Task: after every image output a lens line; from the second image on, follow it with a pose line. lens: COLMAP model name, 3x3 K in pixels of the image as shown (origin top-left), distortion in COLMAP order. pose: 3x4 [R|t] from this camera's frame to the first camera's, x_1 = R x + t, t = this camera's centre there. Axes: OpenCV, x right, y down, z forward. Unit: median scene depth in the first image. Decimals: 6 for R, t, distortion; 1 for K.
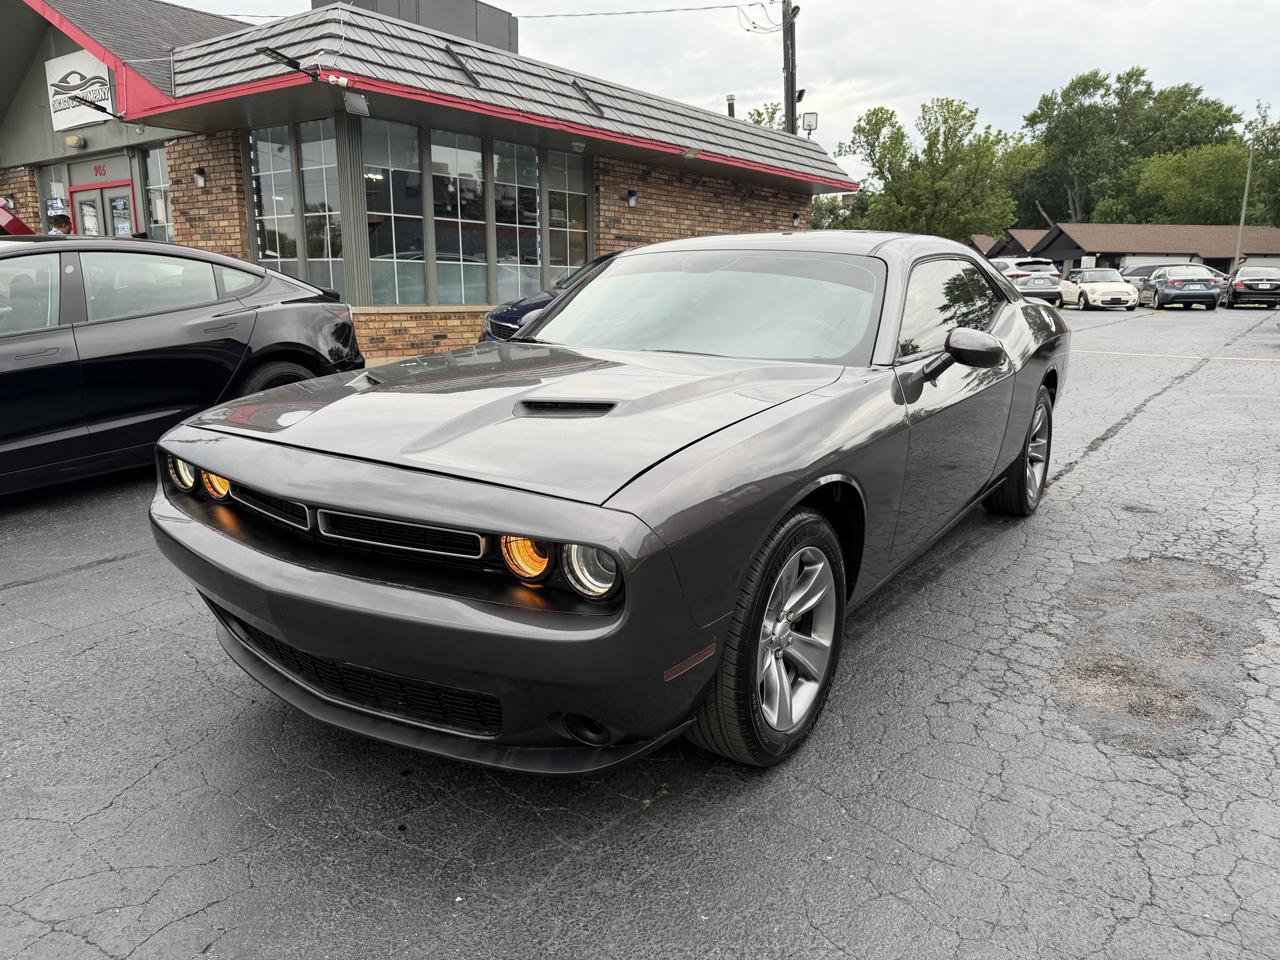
lens RADIAL K [[899.3, 0, 635.8], [0, 899.3, 492.7], [0, 0, 1]] dist [0.026692, -0.036601]
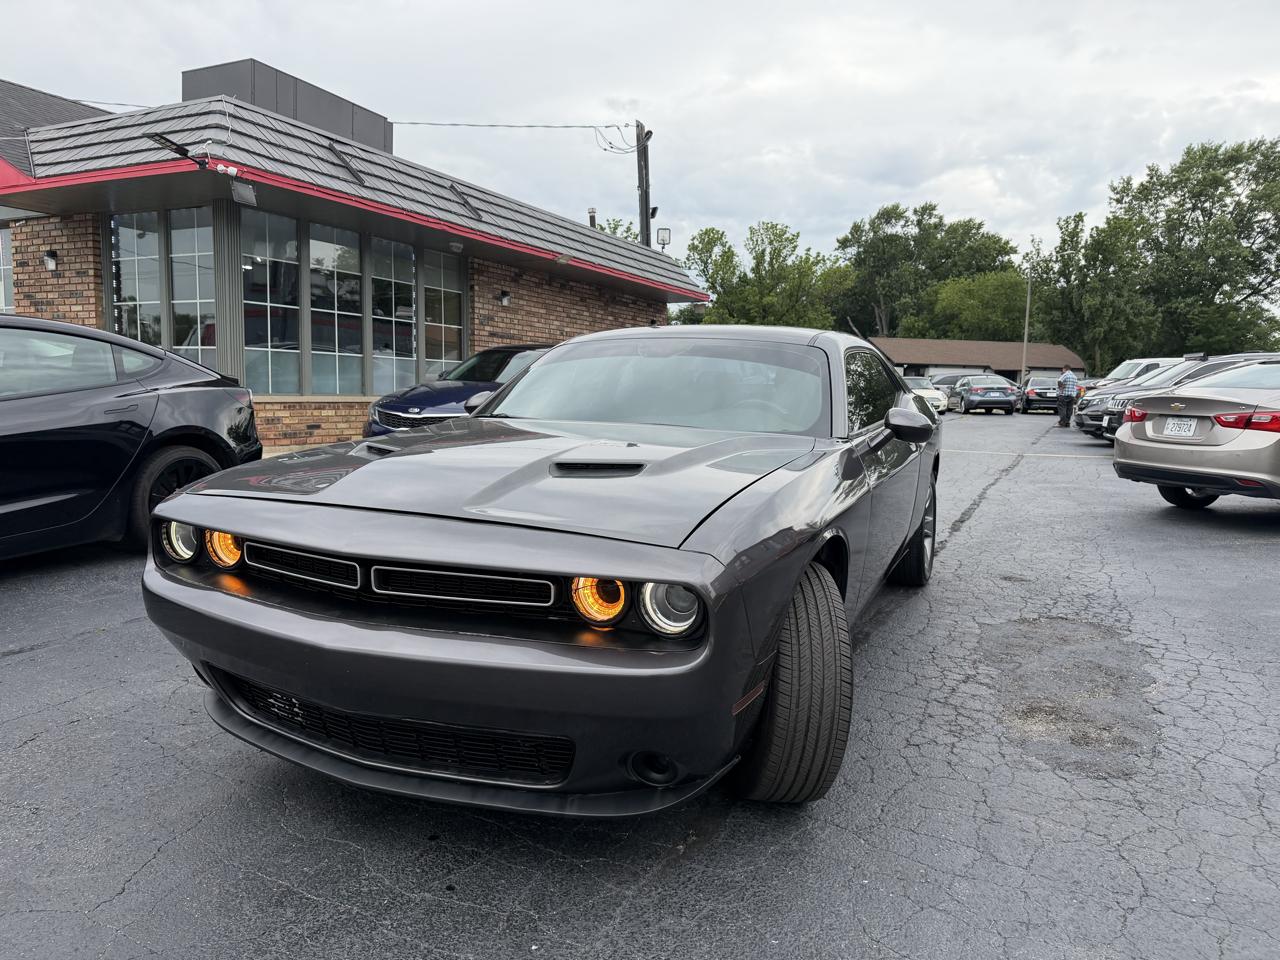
lens RADIAL K [[899.3, 0, 634.7], [0, 899.3, 495.7], [0, 0, 1]] dist [0.026692, -0.036601]
pose [[0.984473, -0.003503, 0.175502, -0.047464], [0.022106, 0.994316, -0.104153, 0.010342], [-0.174139, 0.106416, 0.978954, -0.010562]]
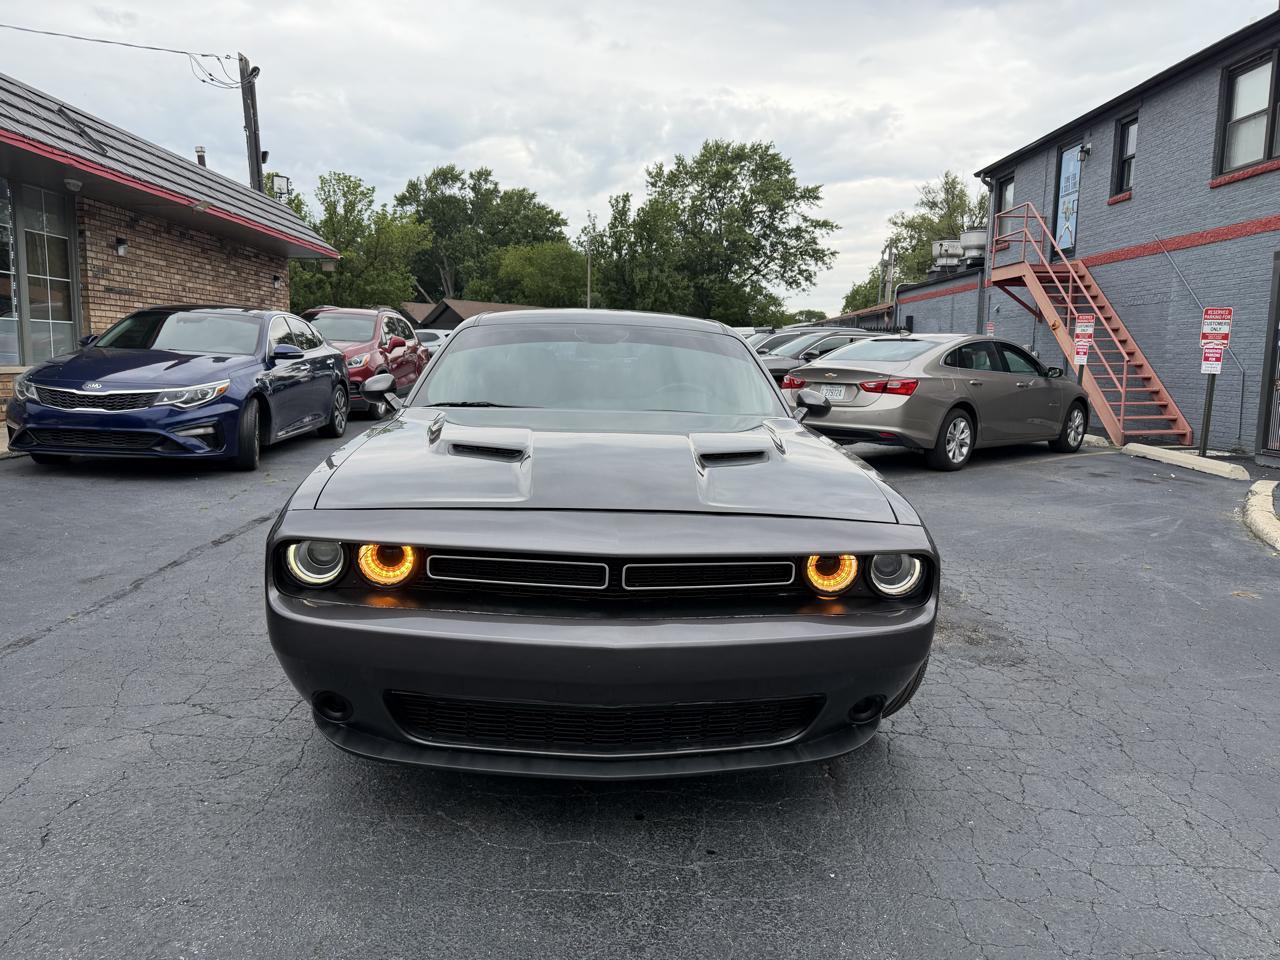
lens RADIAL K [[899.3, 0, 645.9], [0, 899.3, 488.0], [0, 0, 1]] dist [0.026692, -0.036601]
pose [[0.784565, -0.071755, 0.615880, -0.194021], [0.117836, 0.992434, -0.034483, -0.006244], [-0.608746, 0.099627, 0.787085, 0.032968]]
